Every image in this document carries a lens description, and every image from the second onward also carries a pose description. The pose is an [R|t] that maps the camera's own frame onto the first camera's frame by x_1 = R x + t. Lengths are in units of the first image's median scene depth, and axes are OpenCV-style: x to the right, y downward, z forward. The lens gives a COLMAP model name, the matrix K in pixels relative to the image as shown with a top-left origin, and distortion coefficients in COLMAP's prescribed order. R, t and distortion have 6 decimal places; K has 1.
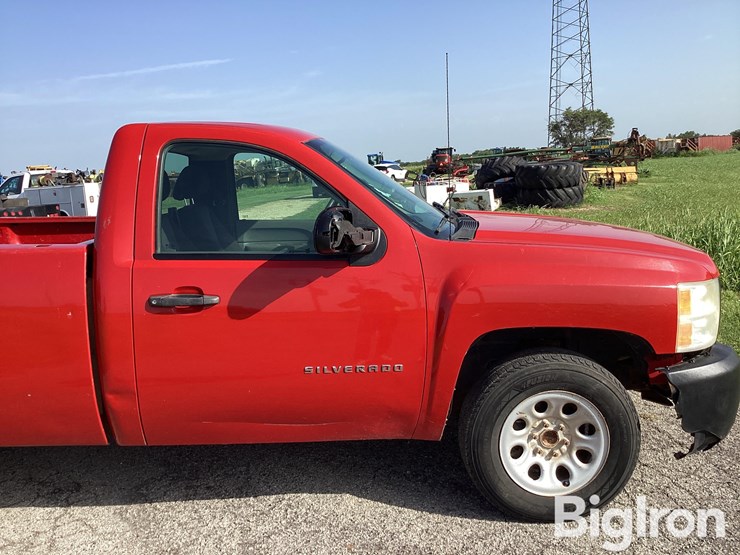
lens RADIAL K [[684.4, 0, 369.6], [0, 684.4, 275.2], [0, 0, 1]] dist [0.013670, 0.000000]
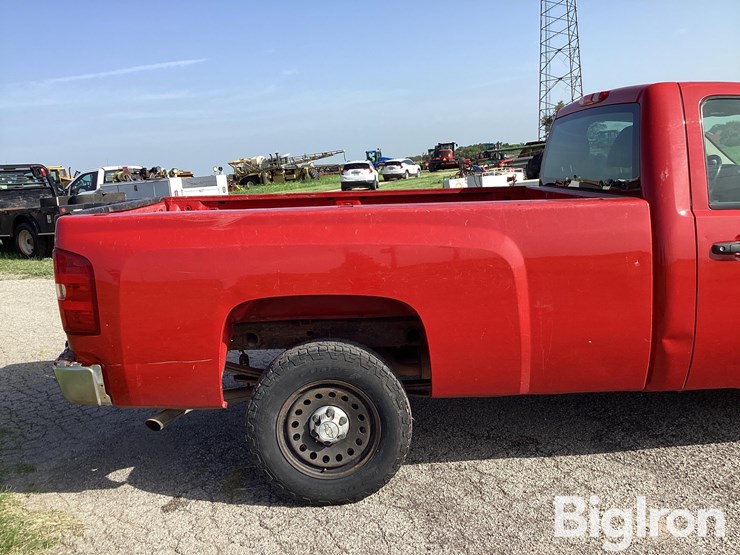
lens RADIAL K [[684.4, 0, 365.1], [0, 684.4, 275.5], [0, 0, 1]] dist [0.013670, 0.000000]
pose [[0.999561, -0.020057, 0.021800, -0.740347], [0.019986, 0.999794, 0.003441, 0.054902], [-0.021864, -0.003003, 0.999756, -0.033213]]
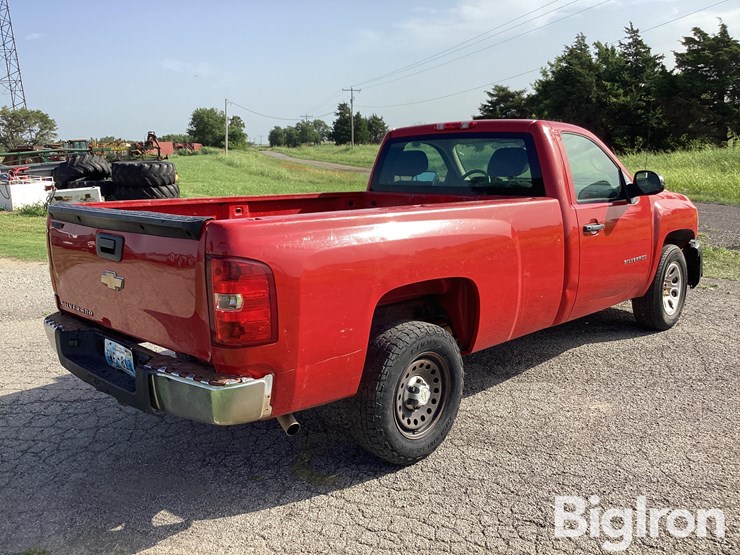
lens RADIAL K [[684.4, 0, 368.2], [0, 684.4, 263.2], [0, 0, 1]] dist [0.013670, 0.000000]
pose [[0.695114, -0.090727, 0.713151, -1.587486], [0.106922, 0.994019, 0.022241, 0.023072], [-0.710903, 0.060792, 0.700657, 0.174060]]
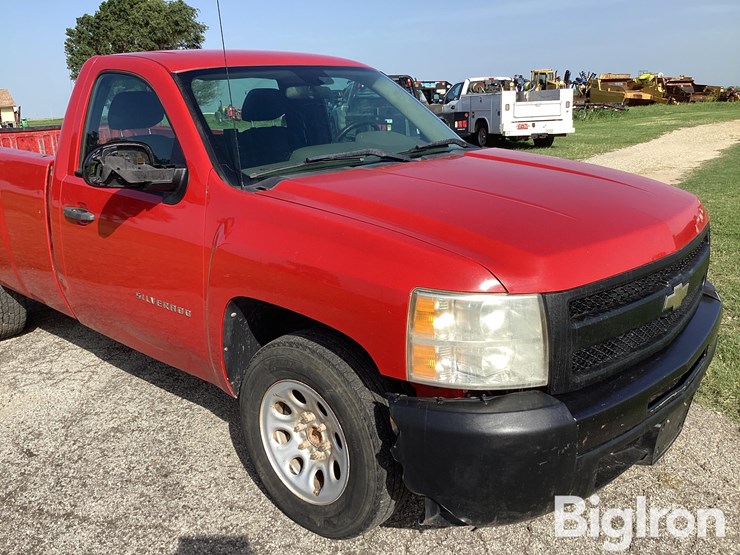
lens RADIAL K [[684.4, 0, 365.2], [0, 684.4, 279.2], [0, 0, 1]] dist [0.013670, 0.000000]
pose [[0.738849, 0.198439, -0.643991, 0.729080], [-0.106396, 0.978024, 0.179300, -0.097871], [0.665419, -0.063957, 0.743725, 0.377467]]
